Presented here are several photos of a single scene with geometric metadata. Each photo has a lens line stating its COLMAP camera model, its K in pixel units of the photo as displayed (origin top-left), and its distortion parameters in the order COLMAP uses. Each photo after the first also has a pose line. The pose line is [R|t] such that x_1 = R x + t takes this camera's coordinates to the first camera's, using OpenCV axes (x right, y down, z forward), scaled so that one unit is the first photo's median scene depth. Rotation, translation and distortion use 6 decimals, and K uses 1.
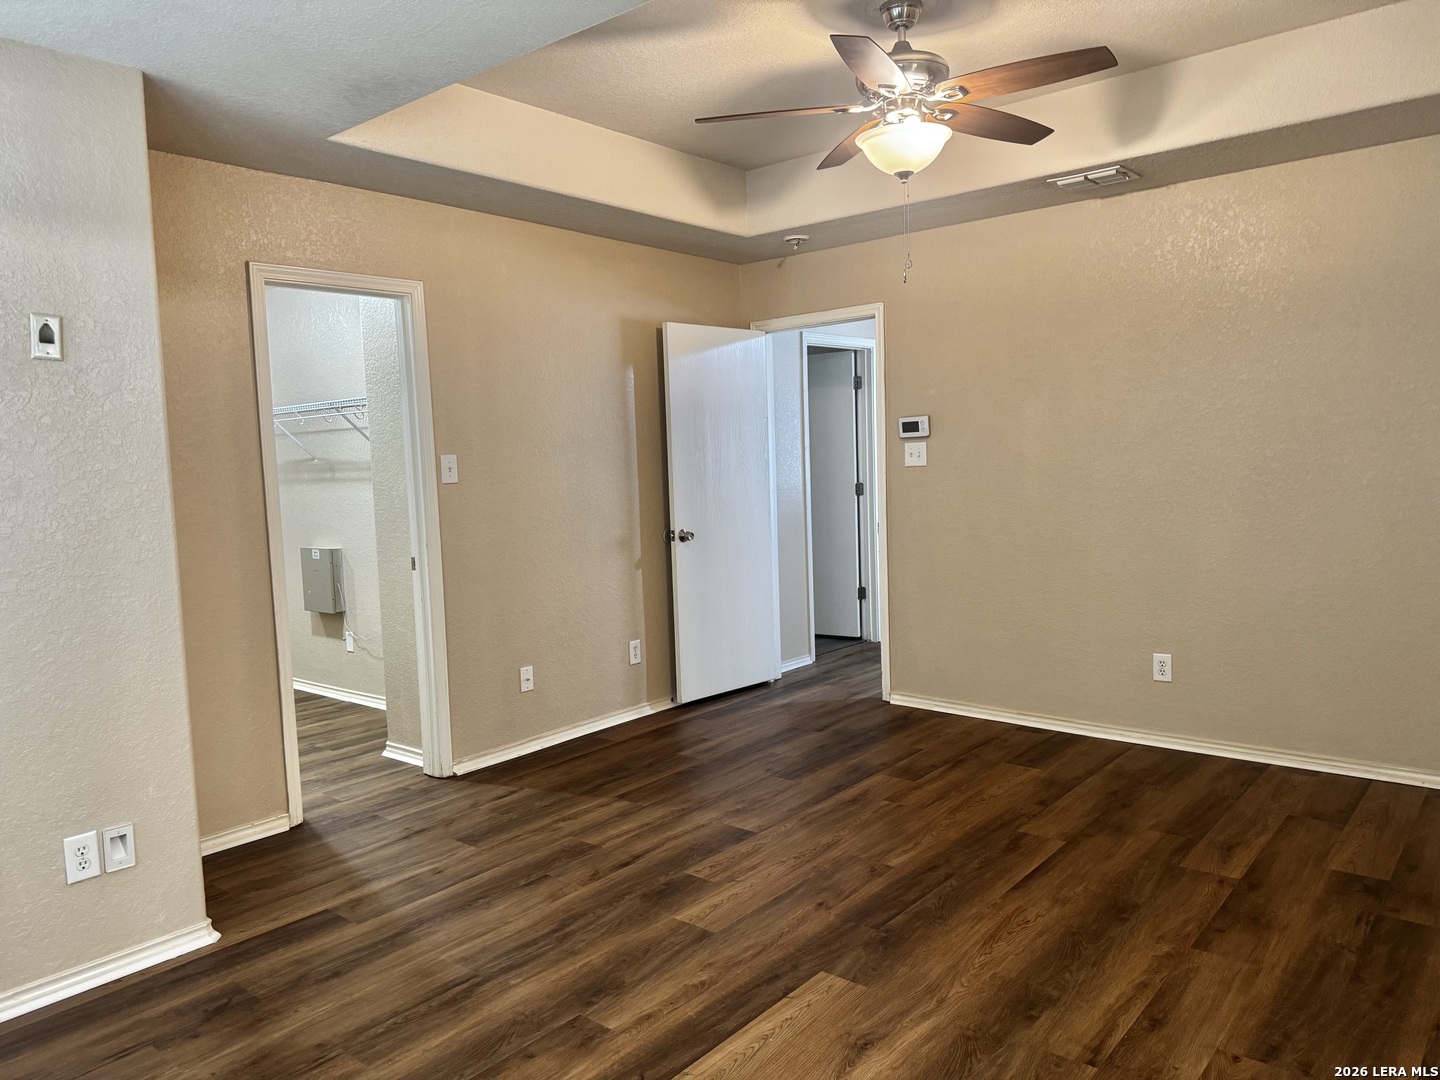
lens RADIAL K [[1007.0, 0, 721.3], [0, 1007.0, 548.0], [0, 0, 1]] dist [0.138806, -0.237508]
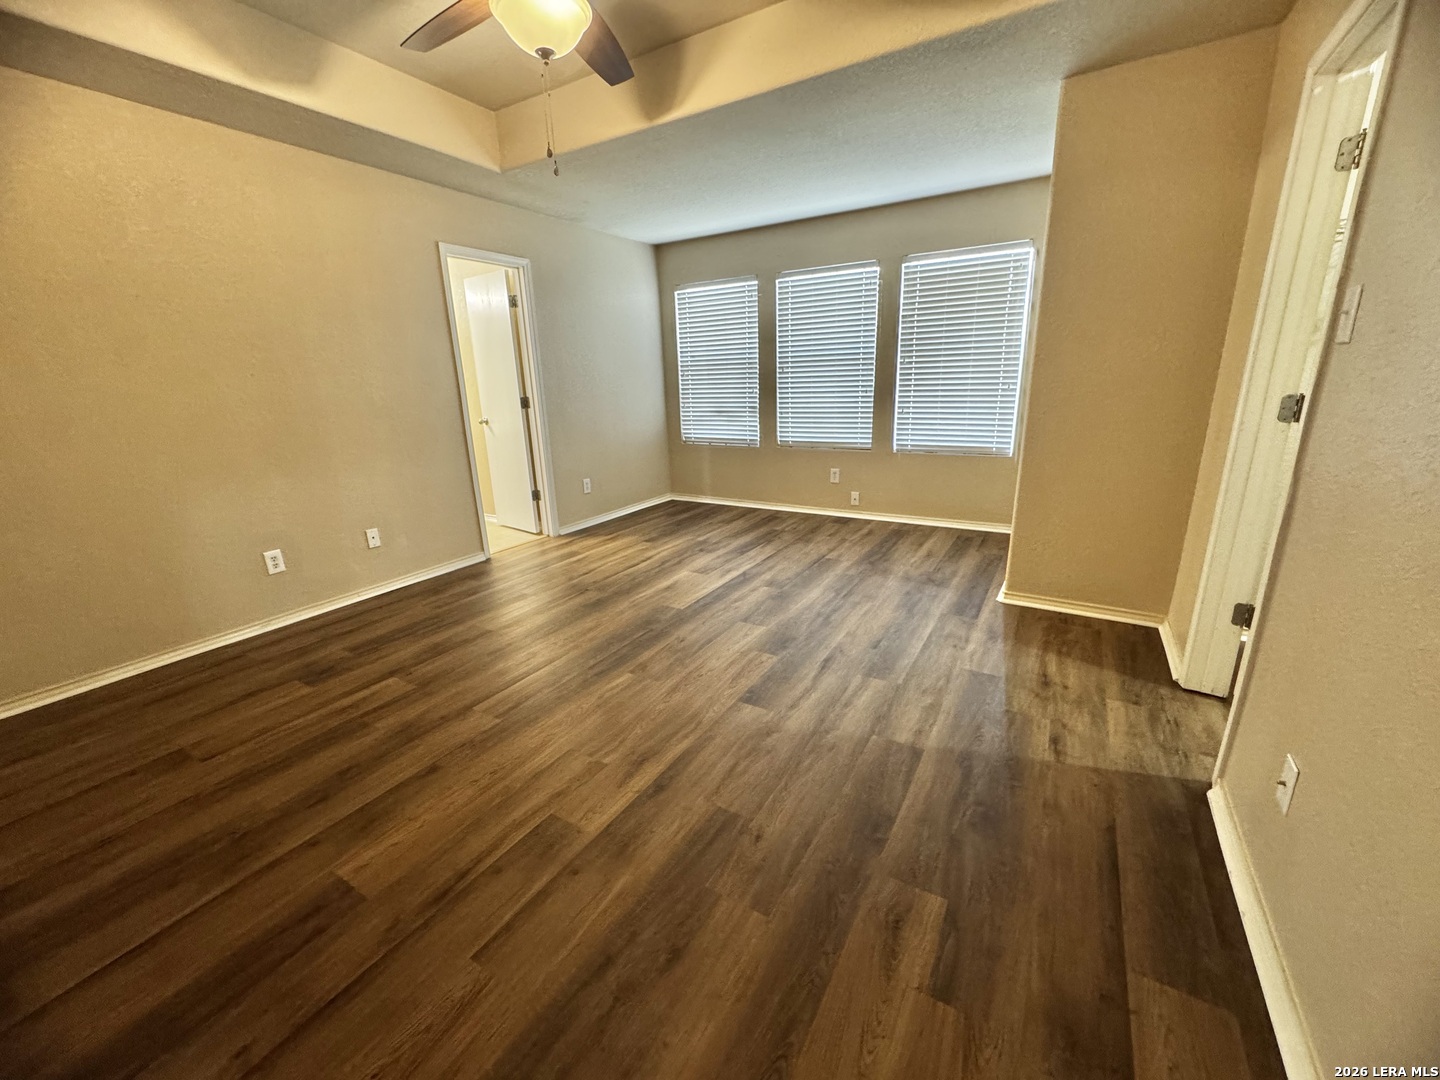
lens RADIAL K [[576.2, 0, 720.0], [0, 576.2, 540.0], [0, 0, 1]] dist [-0.002099, -0.000019]
pose [[-0.986407, 0.102176, -0.128687, 0.118511], [0.048567, 0.929462, 0.365708, -0.113120], [0.156977, 0.354487, -0.921790, 1.523638]]
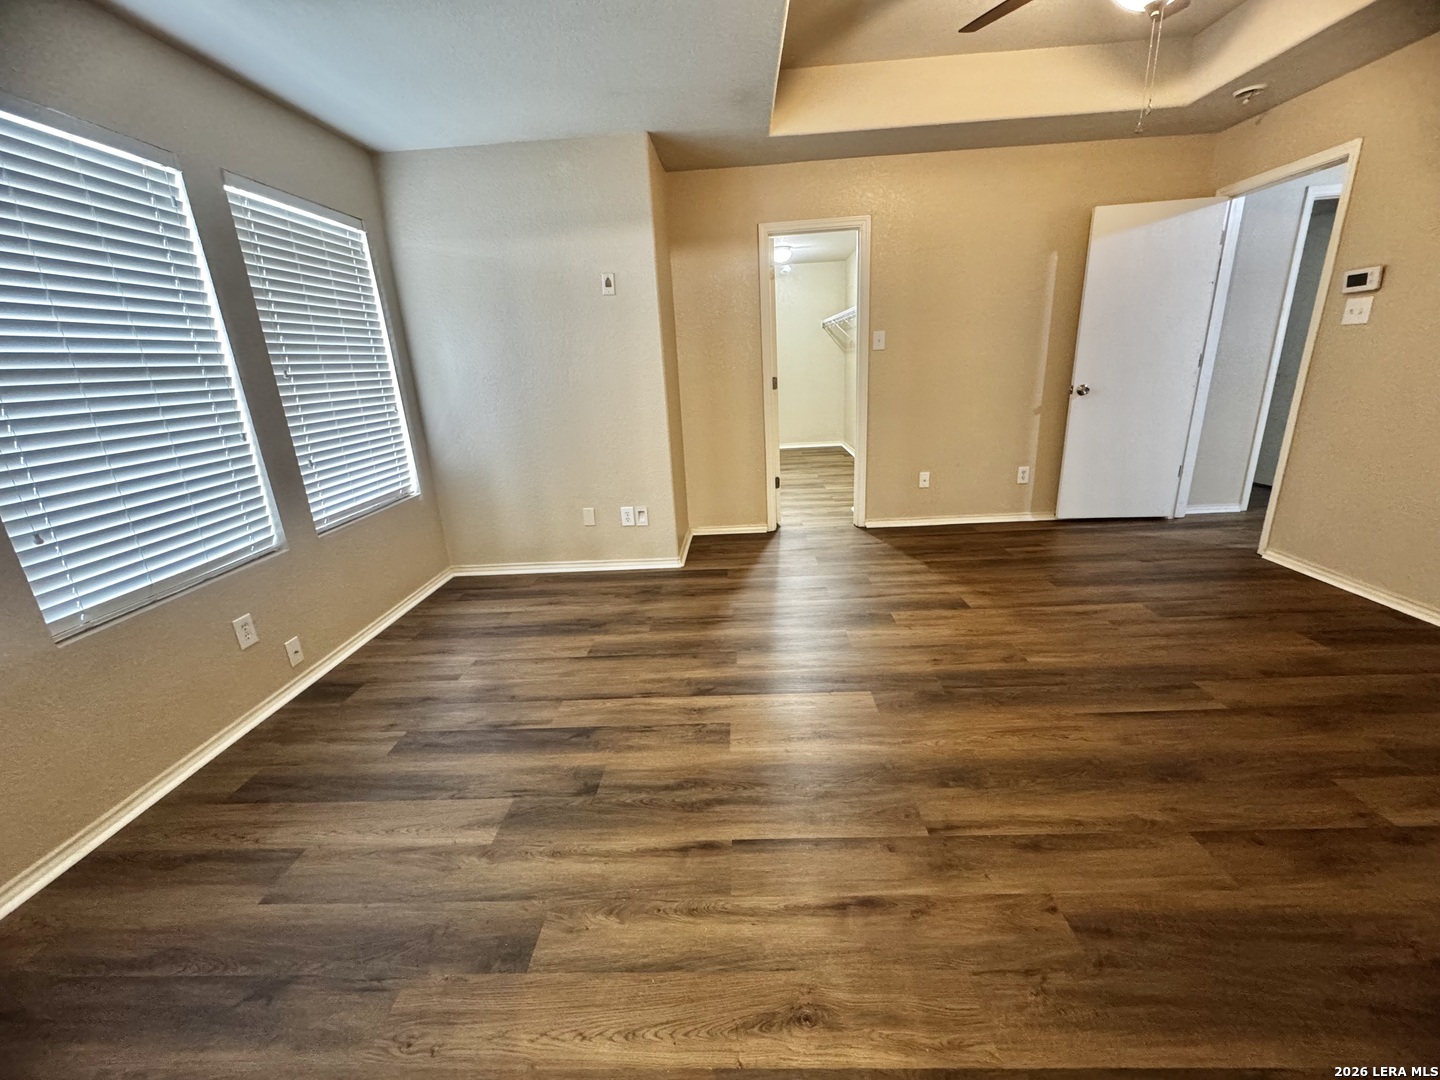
lens RADIAL K [[576.2, 0, 720.0], [0, 576.2, 540.0], [0, 0, 1]] dist [-0.002099, -0.000019]
pose [[0.615948, 0.234663, -0.752025, 0.401338], [-0.037894, 0.962325, 0.269248, -0.012694], [0.786875, -0.137346, 0.601634, 0.260200]]
